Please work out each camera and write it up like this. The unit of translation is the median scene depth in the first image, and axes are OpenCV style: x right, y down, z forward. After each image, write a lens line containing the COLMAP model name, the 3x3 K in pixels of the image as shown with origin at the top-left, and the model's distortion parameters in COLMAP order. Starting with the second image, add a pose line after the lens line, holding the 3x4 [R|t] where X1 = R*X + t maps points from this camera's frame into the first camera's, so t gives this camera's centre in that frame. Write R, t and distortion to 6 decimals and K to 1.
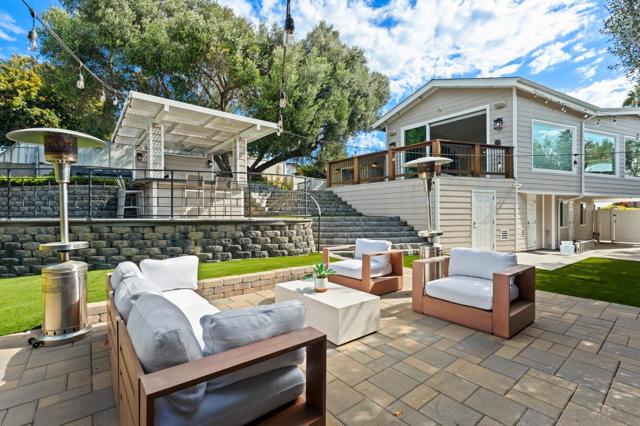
lens RADIAL K [[292.8, 0, 320.1], [0, 292.8, 213.8], [0, 0, 1]] dist [-0.001103, 0.001228]
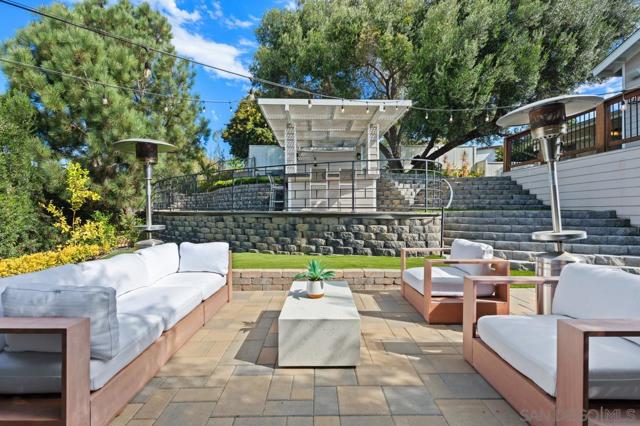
lens RADIAL K [[312.8, 0, 319.7], [0, 312.8, 213.1], [0, 0, 1]] dist [-0.003842, 0.000089]
pose [[0.783721, 0.006915, -0.621074, 0.269807], [-0.002221, 0.999963, 0.008332, 0.014277], [0.621109, -0.005151, 0.783707, 0.170145]]
